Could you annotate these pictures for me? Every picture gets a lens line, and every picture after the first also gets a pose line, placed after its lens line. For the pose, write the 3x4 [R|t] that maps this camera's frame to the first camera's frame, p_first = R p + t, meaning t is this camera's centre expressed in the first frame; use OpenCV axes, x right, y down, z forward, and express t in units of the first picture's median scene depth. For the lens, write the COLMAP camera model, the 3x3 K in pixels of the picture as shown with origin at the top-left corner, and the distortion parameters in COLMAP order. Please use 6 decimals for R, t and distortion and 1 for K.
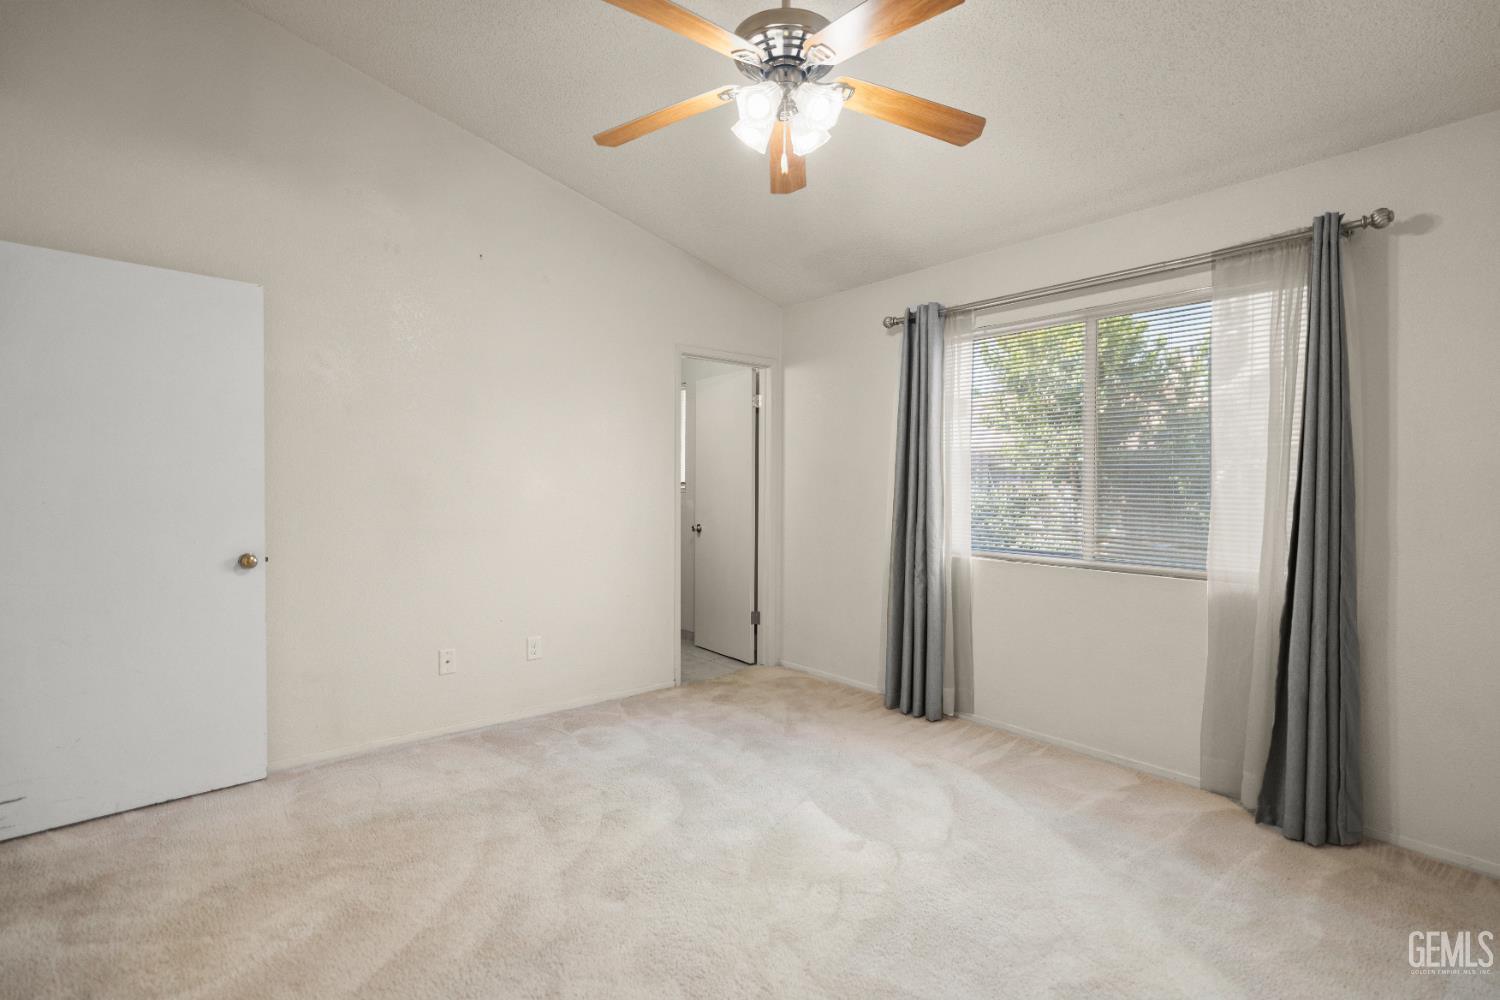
lens RADIAL K [[699.1, 0, 747.7], [0, 699.1, 502.5], [0, 0, 1]] dist [-0.008390, -0.000238]
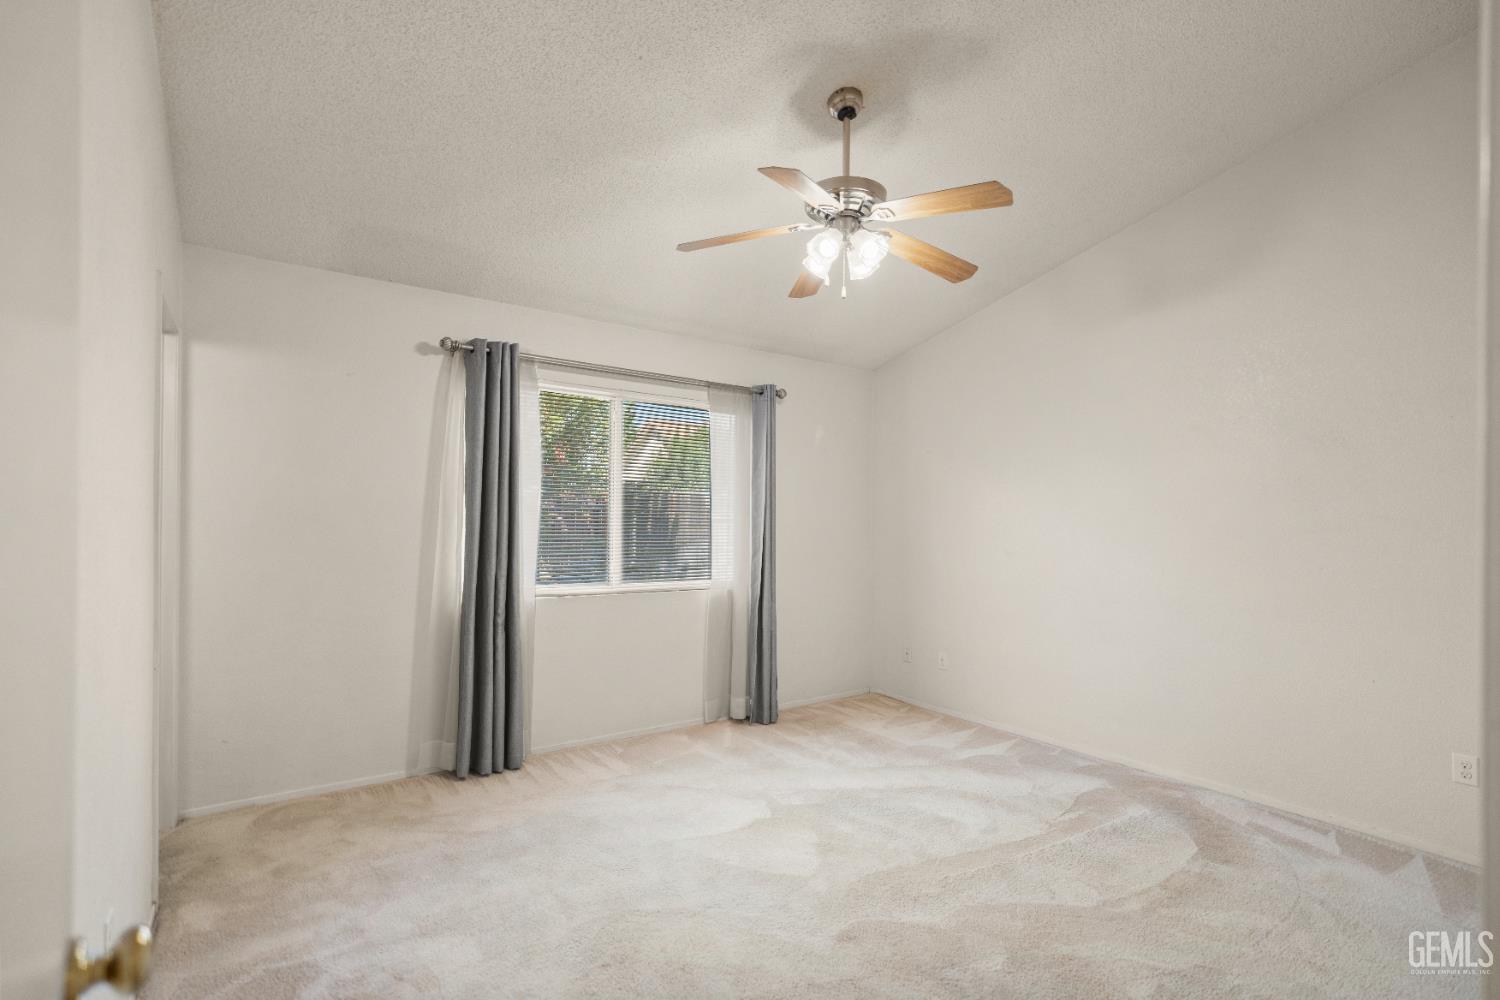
lens RADIAL K [[699.1, 0, 747.7], [0, 699.1, 502.5], [0, 0, 1]] dist [-0.008390, -0.000238]
pose [[0.086133, 0.028534, 0.995875, -0.755456], [0.019693, 0.999346, -0.030337, -0.023743], [-0.996089, 0.022225, 0.085515, 0.651662]]
